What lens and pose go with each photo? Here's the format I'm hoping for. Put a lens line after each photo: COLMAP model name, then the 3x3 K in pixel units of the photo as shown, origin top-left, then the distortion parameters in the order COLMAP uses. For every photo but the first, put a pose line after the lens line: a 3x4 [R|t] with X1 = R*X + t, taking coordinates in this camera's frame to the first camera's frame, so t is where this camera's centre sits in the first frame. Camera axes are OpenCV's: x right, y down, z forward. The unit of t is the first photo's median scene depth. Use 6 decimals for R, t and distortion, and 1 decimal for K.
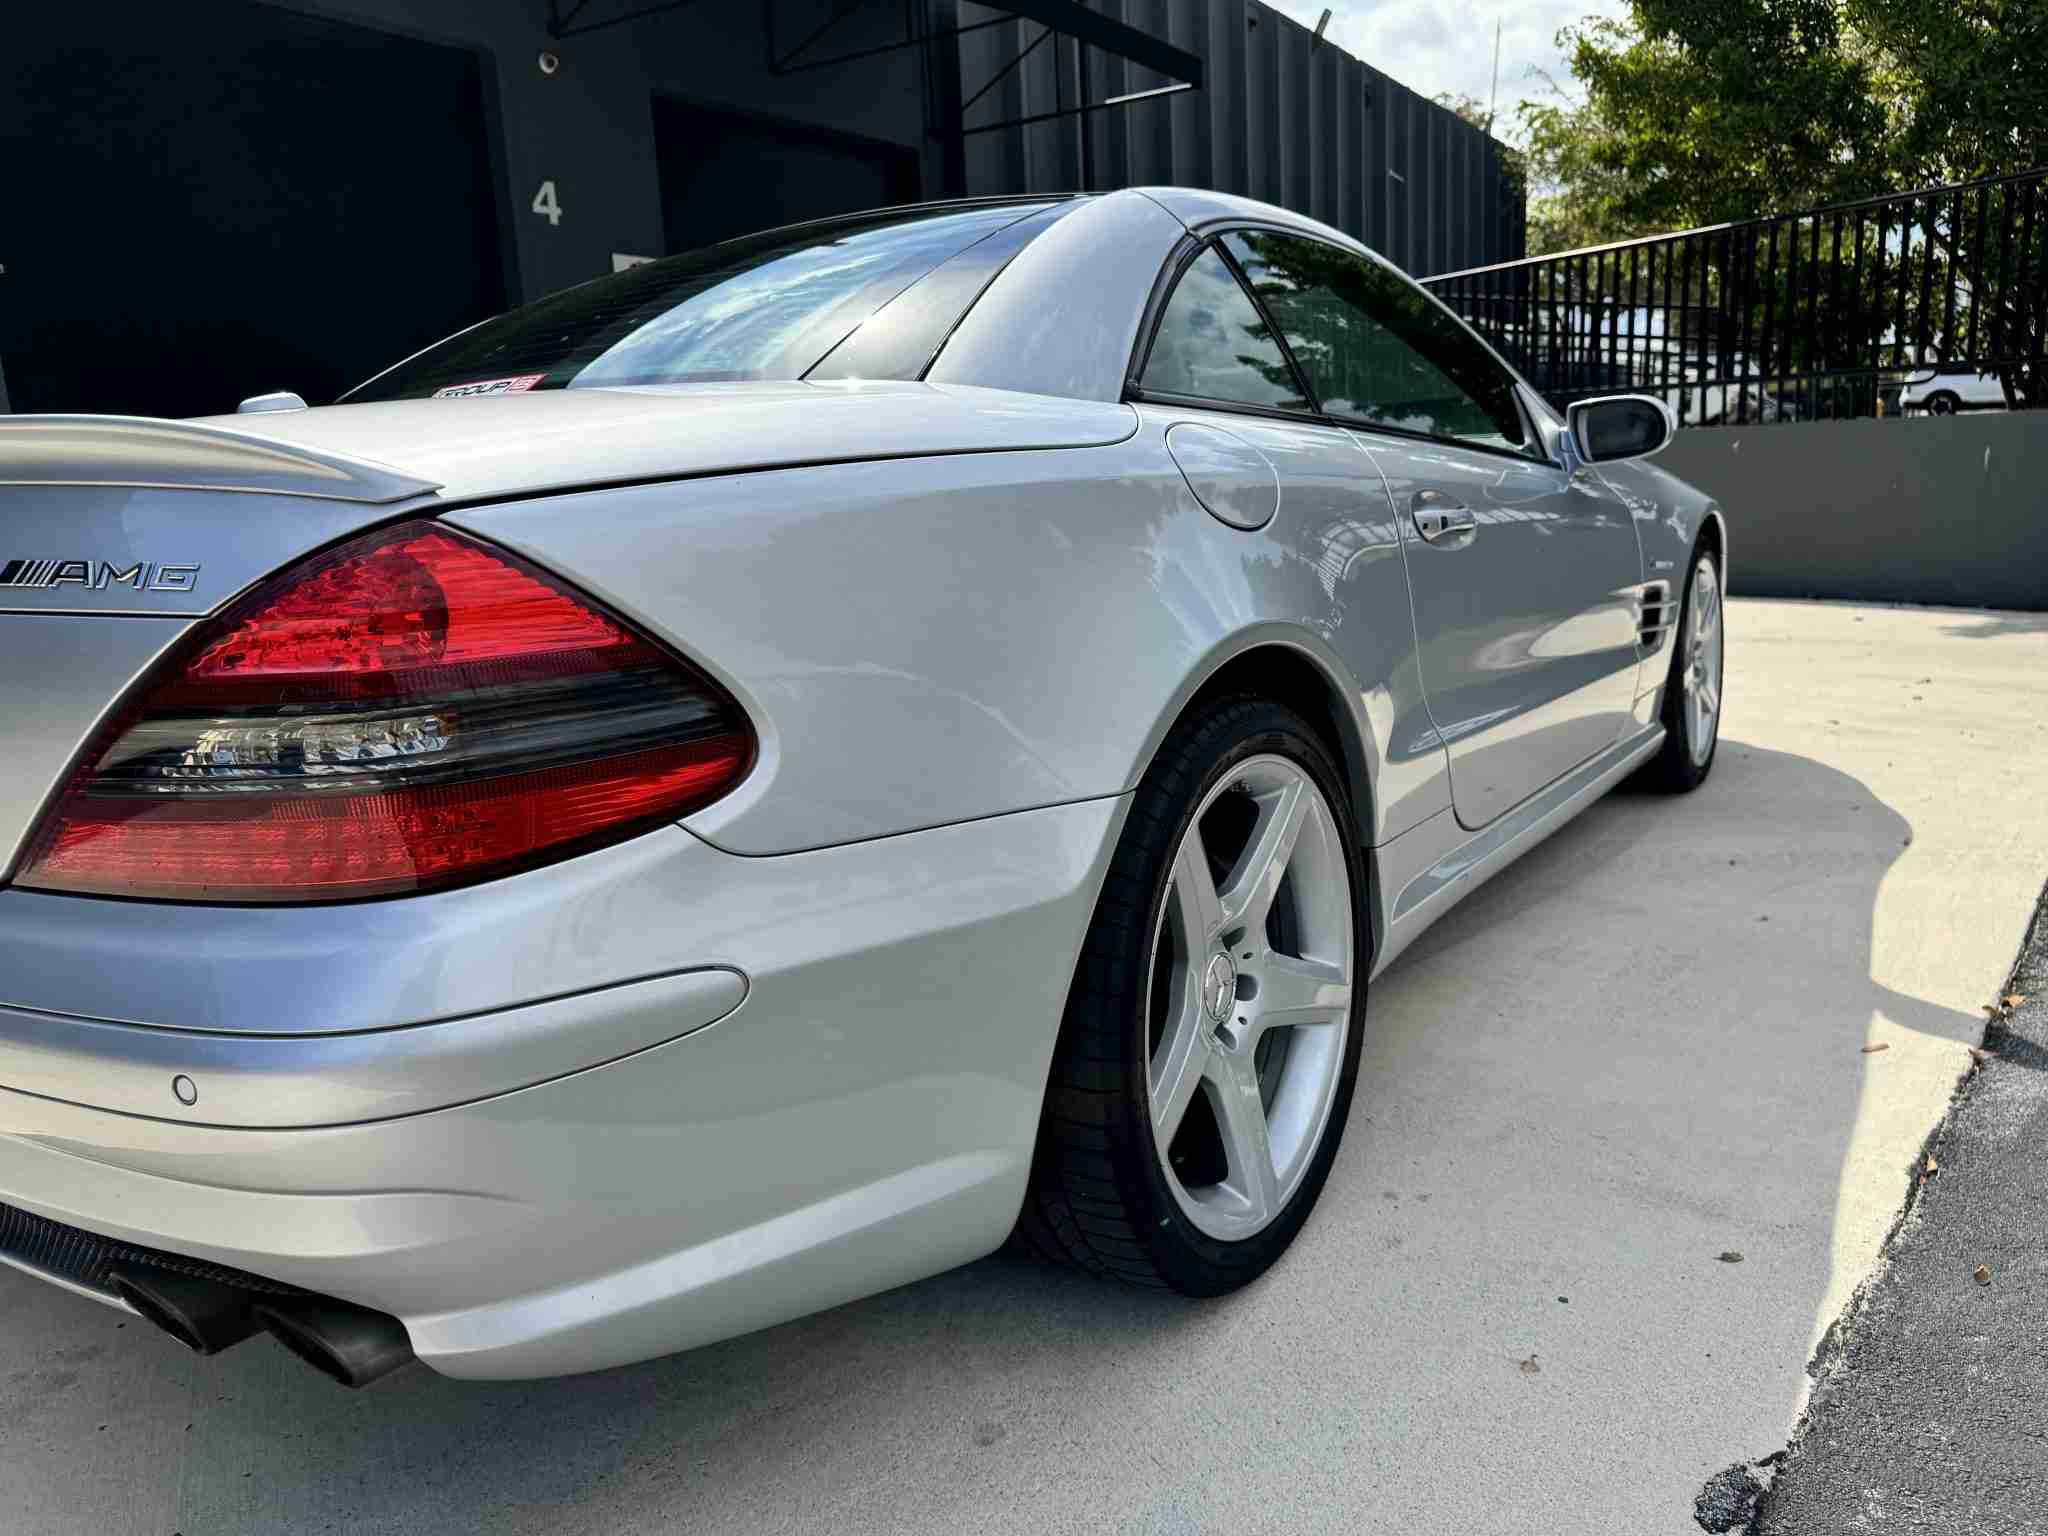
lens RADIAL K [[1477.7, 0, 1024.0], [0, 1477.7, 768.0], [0, 0, 1]] dist [0.000017, -0.010118]
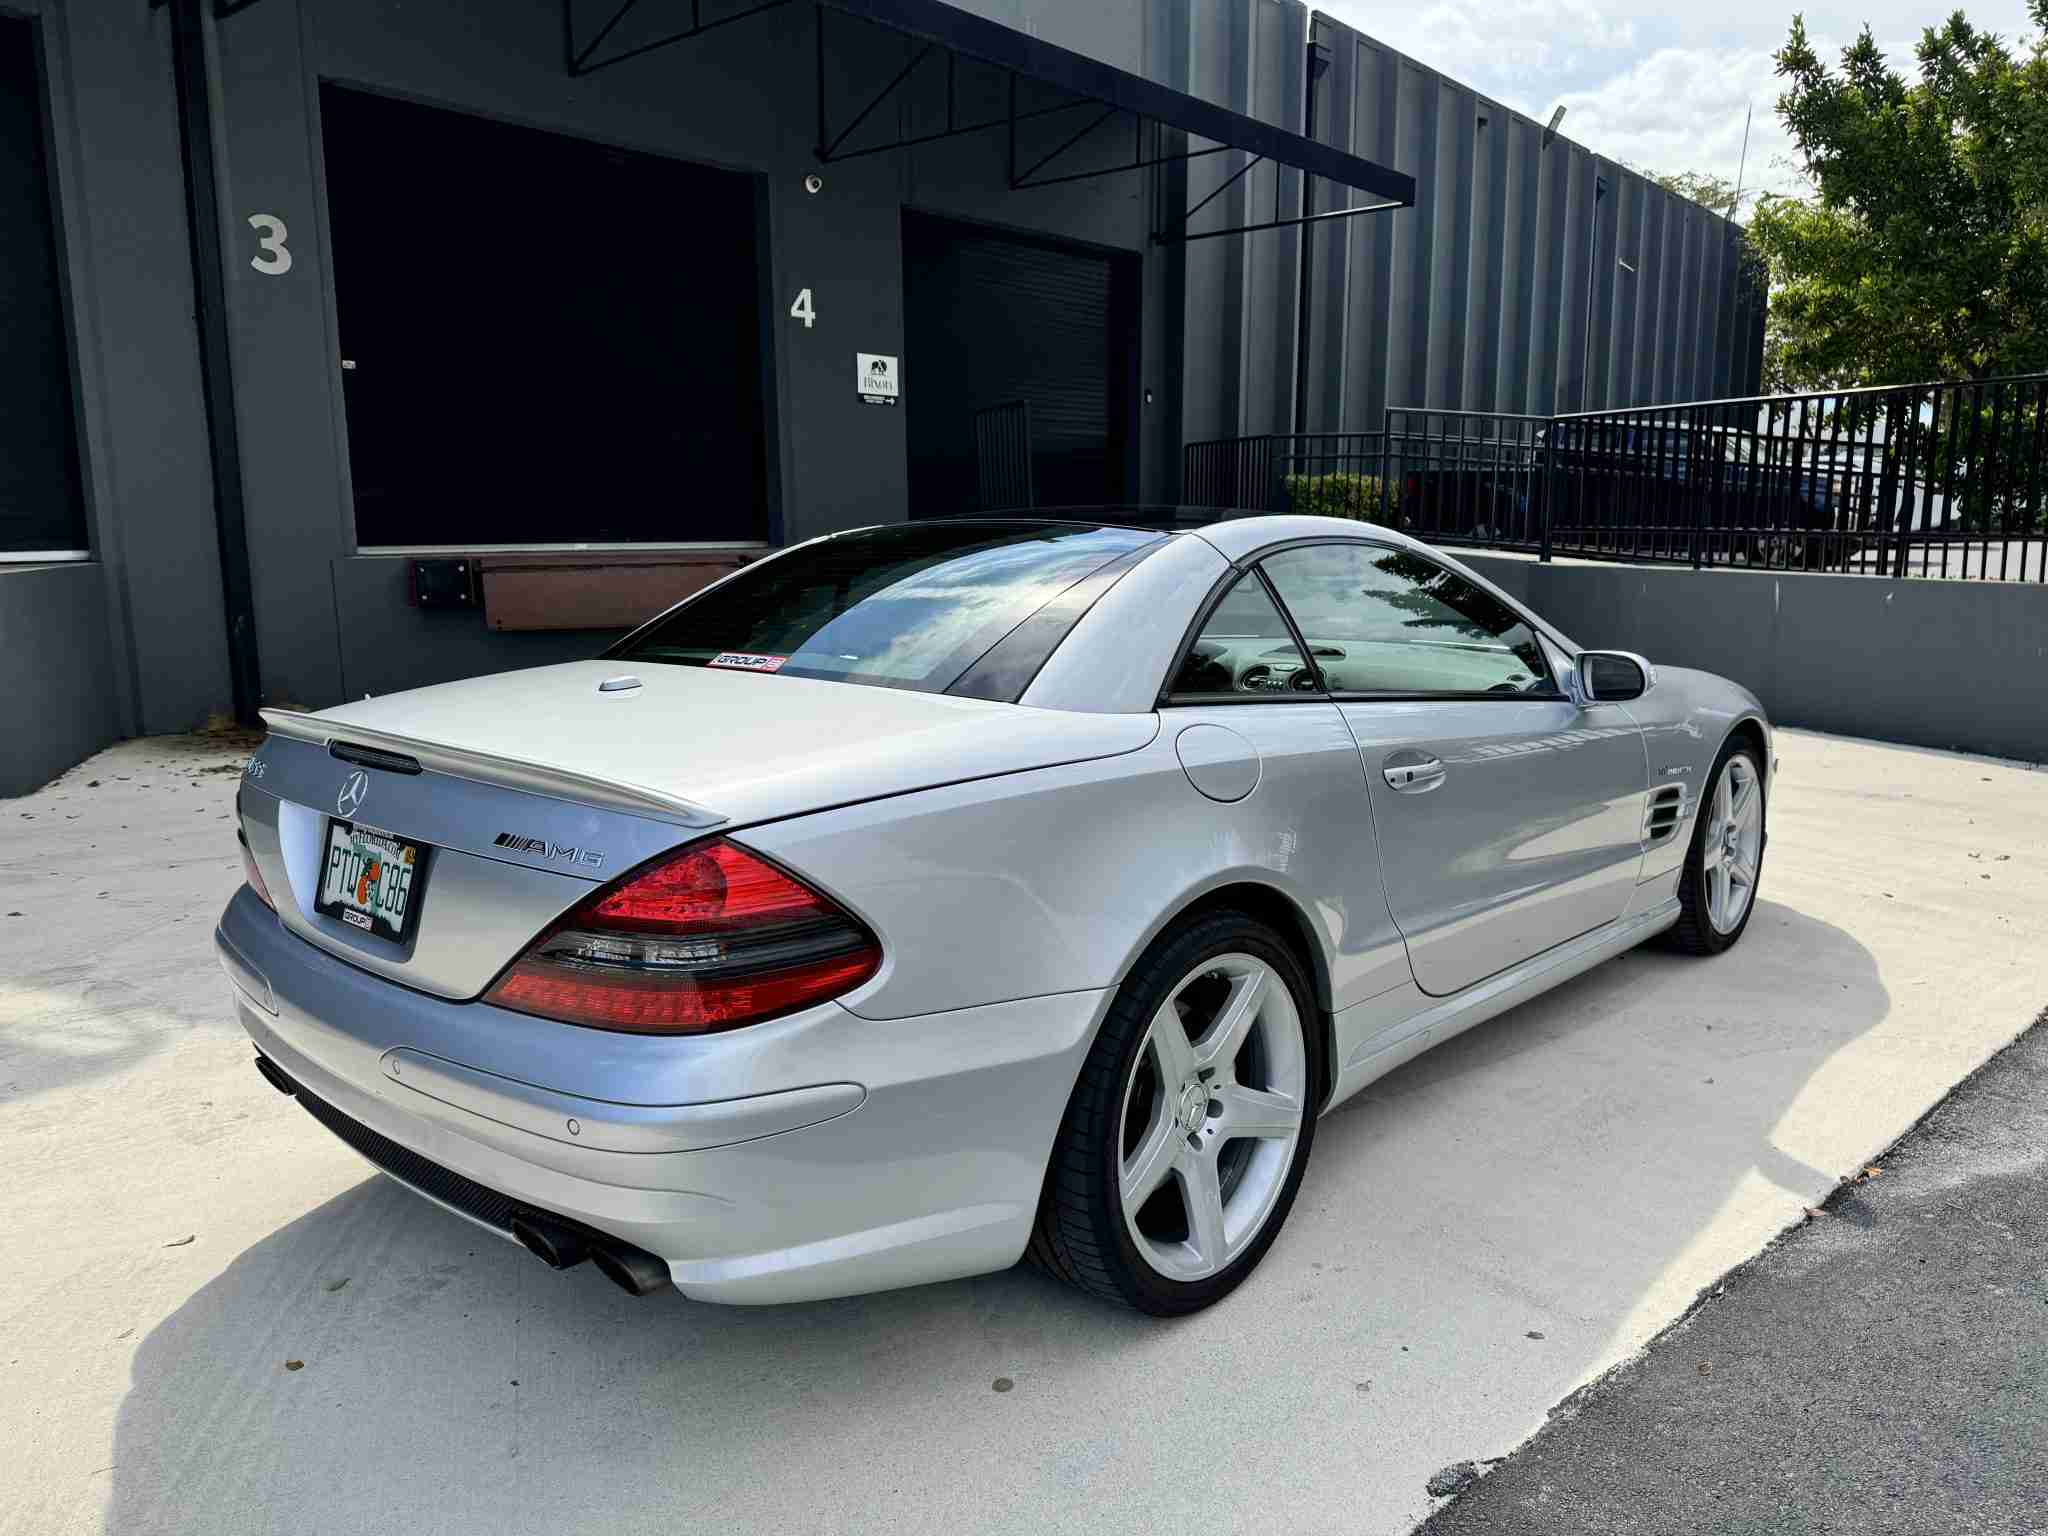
lens RADIAL K [[1456.3, 0, 1024.0], [0, 1456.3, 768.0], [0, 0, 1]] dist [0.027093, -0.042043]
pose [[0.988091, 0.070354, -0.136848, 0.112466], [-0.074131, 0.996990, -0.022700, -0.114876], [0.134839, 0.032575, 0.990332, -0.379901]]
